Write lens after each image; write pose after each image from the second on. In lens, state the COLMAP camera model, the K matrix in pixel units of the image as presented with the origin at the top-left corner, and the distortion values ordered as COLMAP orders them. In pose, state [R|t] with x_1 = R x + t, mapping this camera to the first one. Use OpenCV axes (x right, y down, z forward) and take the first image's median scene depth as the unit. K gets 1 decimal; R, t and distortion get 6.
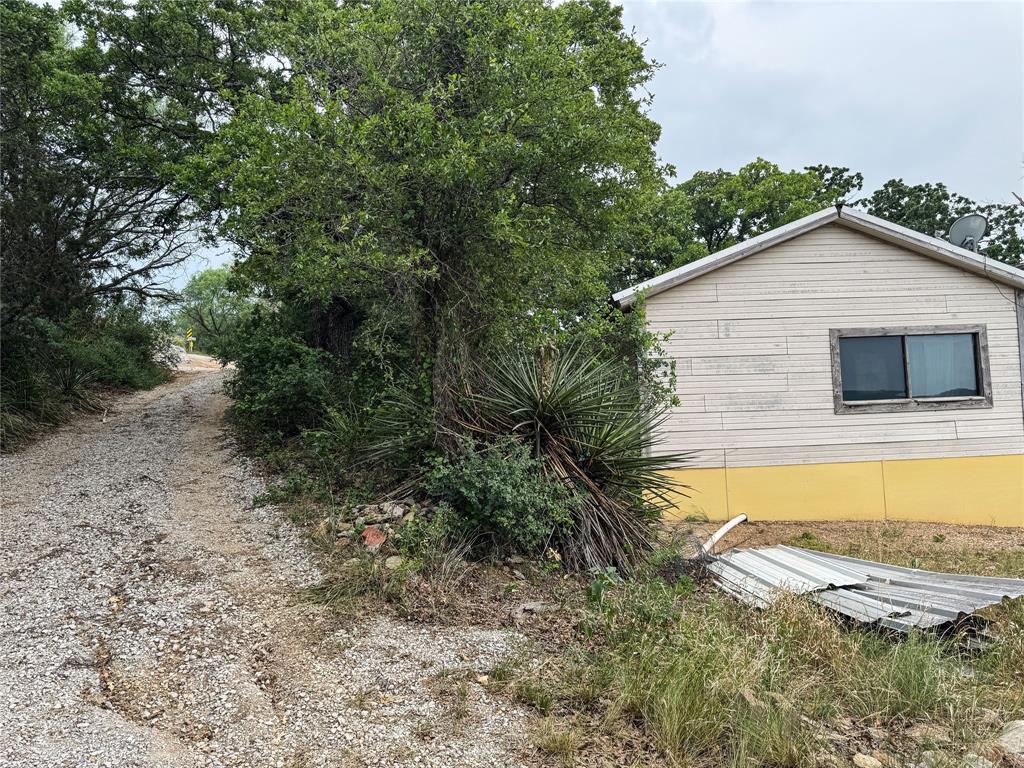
lens RADIAL K [[727.3, 0, 512.0], [0, 727.3, 384.0], [0, 0, 1]] dist [0.088076, -0.112892]
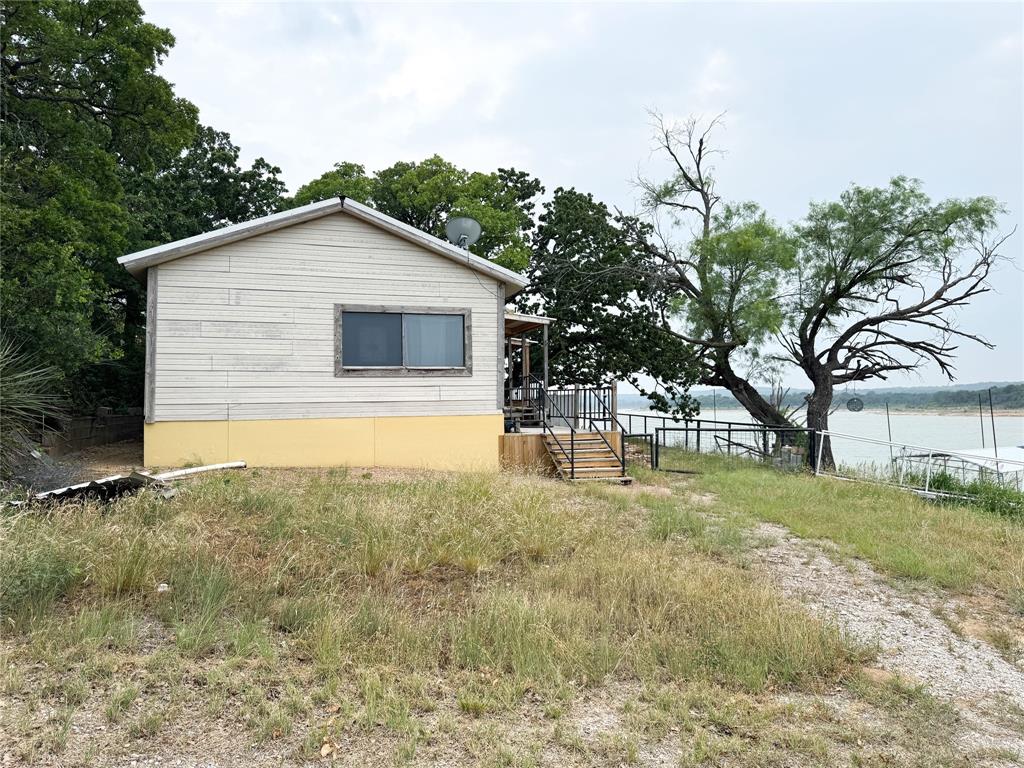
lens RADIAL K [[705.4, 0, 511.1], [0, 705.4, 392.1], [0, 0, 1]] dist [0.081645, -0.097377]
pose [[0.972876, 0.030437, 0.229315, 0.449293], [-0.039225, 0.998657, 0.033859, 0.016080], [-0.227976, -0.041935, 0.972763, -0.160924]]
